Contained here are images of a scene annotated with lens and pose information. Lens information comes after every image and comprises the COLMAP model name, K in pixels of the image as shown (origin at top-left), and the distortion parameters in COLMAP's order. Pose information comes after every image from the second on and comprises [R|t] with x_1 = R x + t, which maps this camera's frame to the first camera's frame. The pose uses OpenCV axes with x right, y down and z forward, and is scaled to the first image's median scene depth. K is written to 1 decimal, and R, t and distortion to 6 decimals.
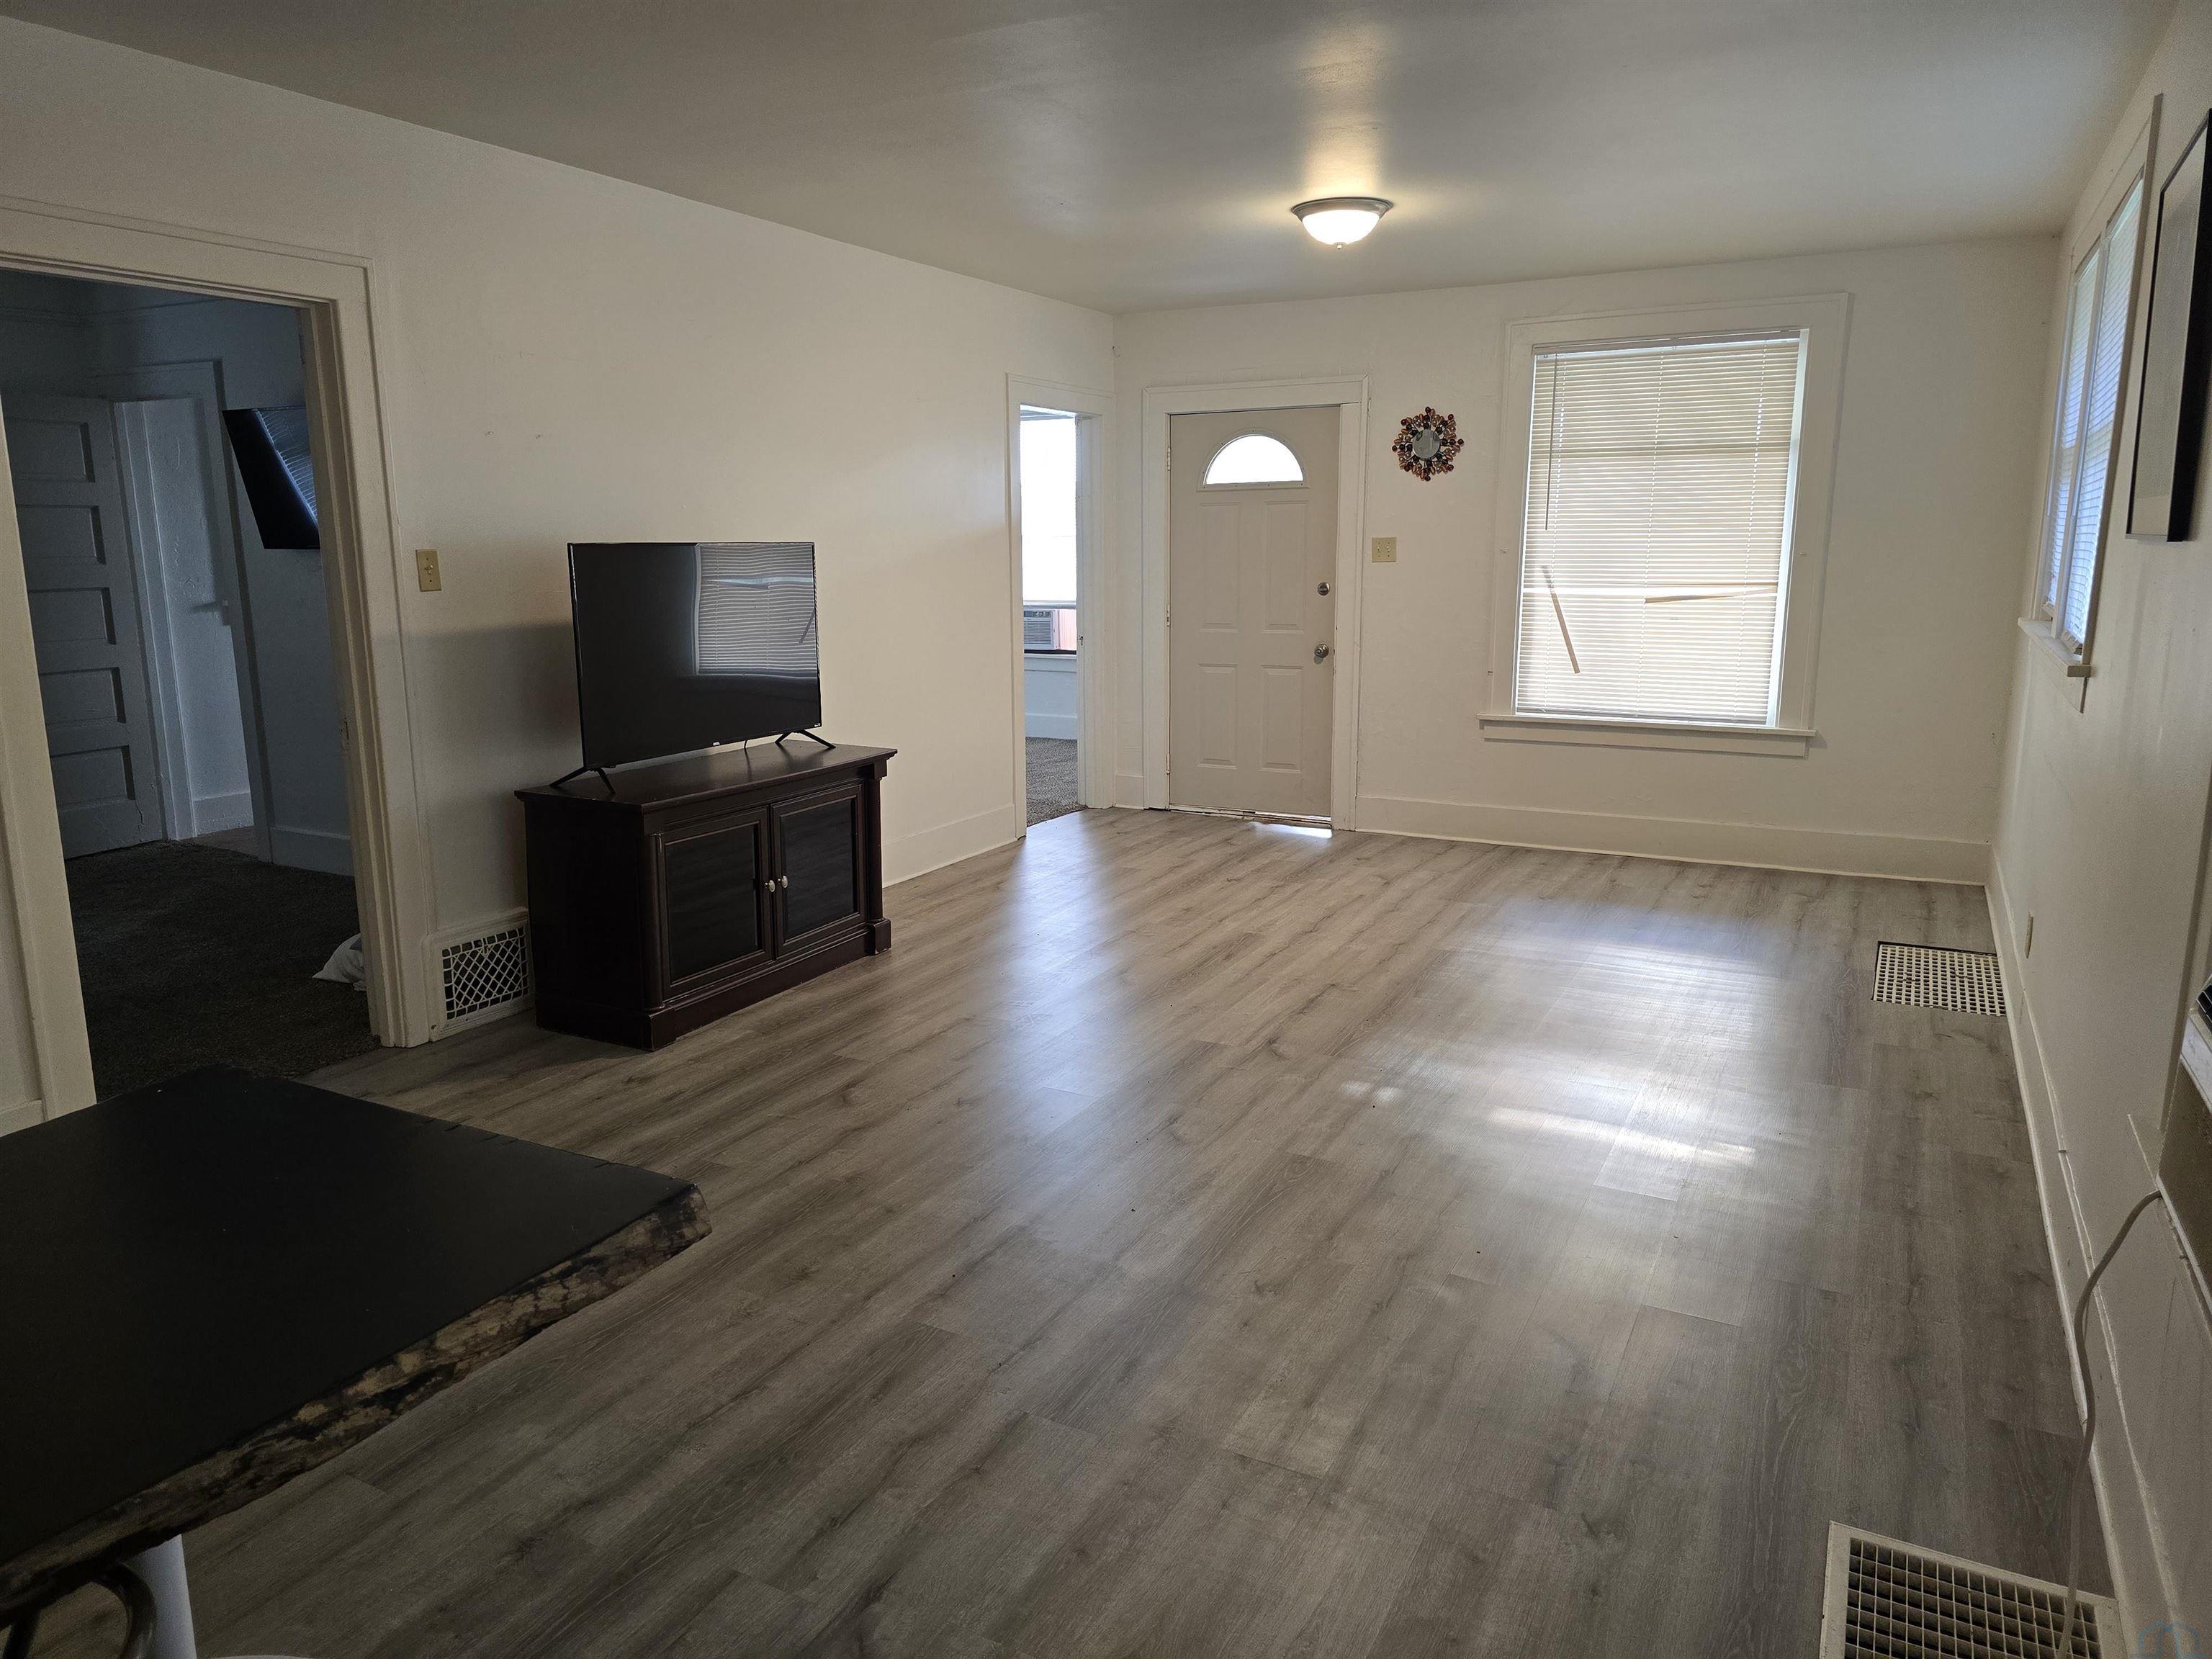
lens RADIAL K [[1469.4, 0, 1106.0], [0, 1469.4, 829.5], [0, 0, 1]] dist [0.000954, 0.000299]
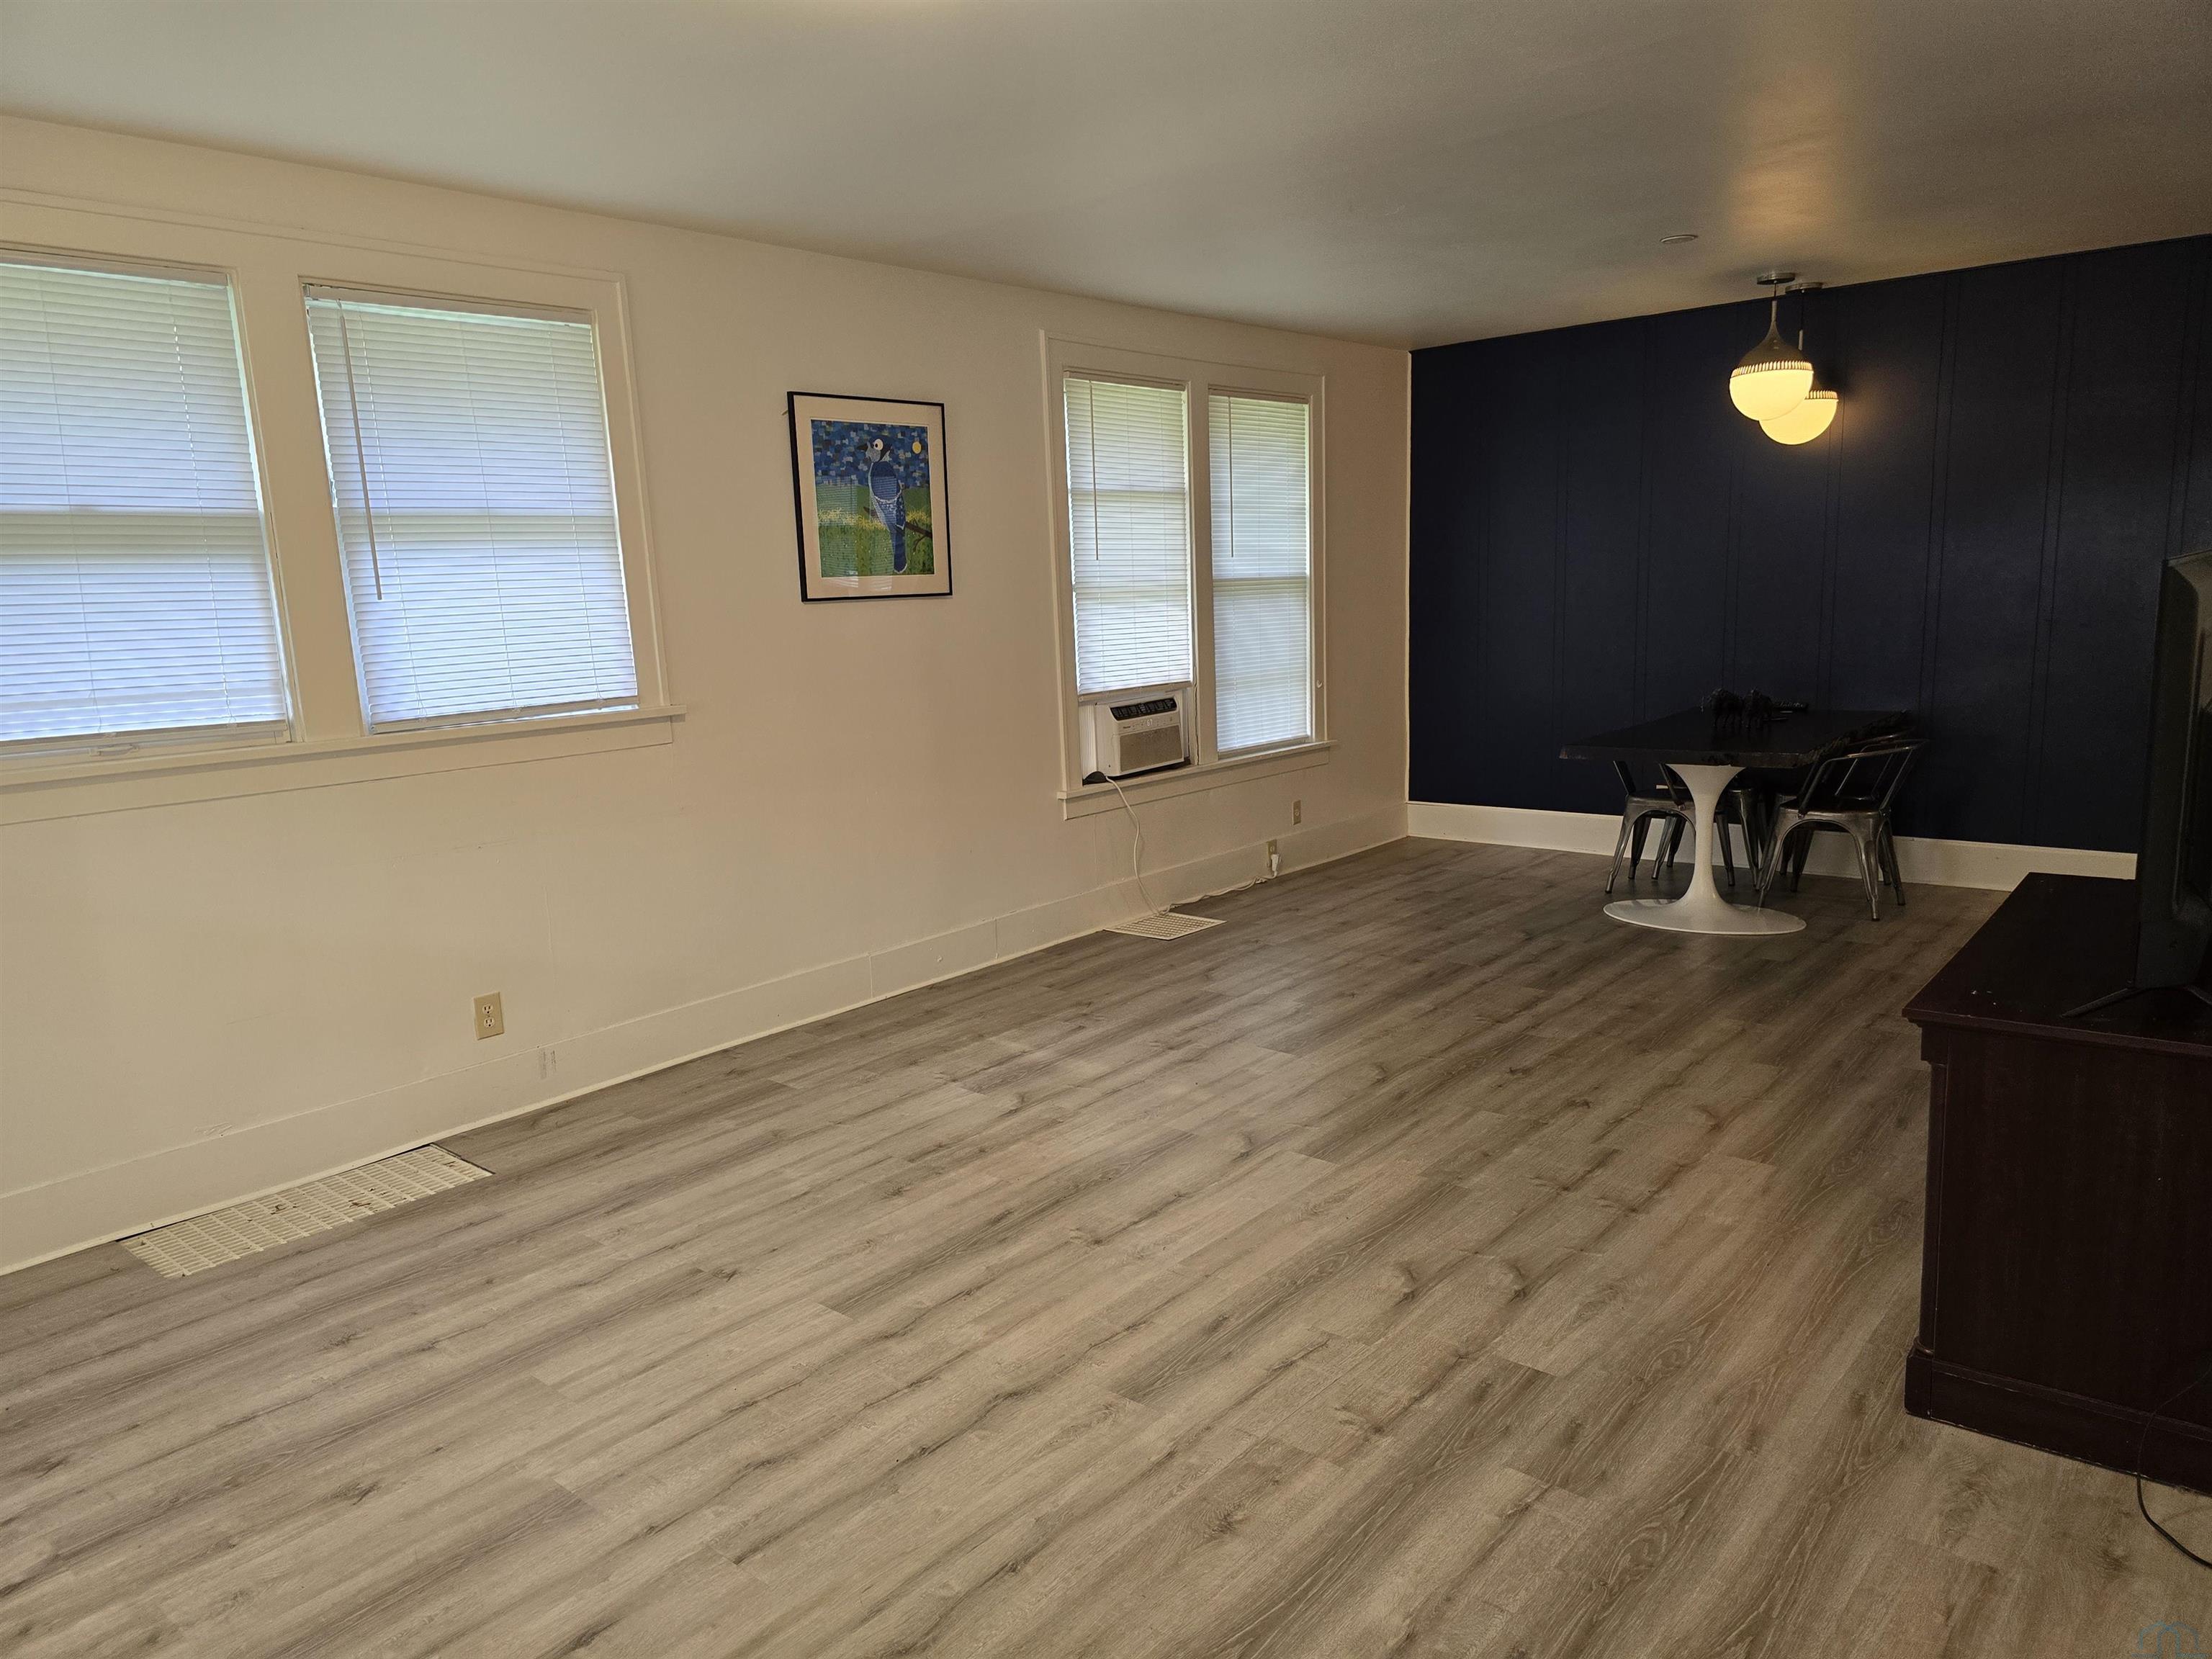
lens RADIAL K [[1469.4, 0, 1106.0], [0, 1469.4, 829.5], [0, 0, 1]] dist [0.000954, 0.000299]
pose [[-0.973390, 0.014696, 0.228683, -0.010054], [0.096780, 0.930938, 0.352120, -0.391536], [-0.207715, 0.364882, -0.907588, 1.941172]]
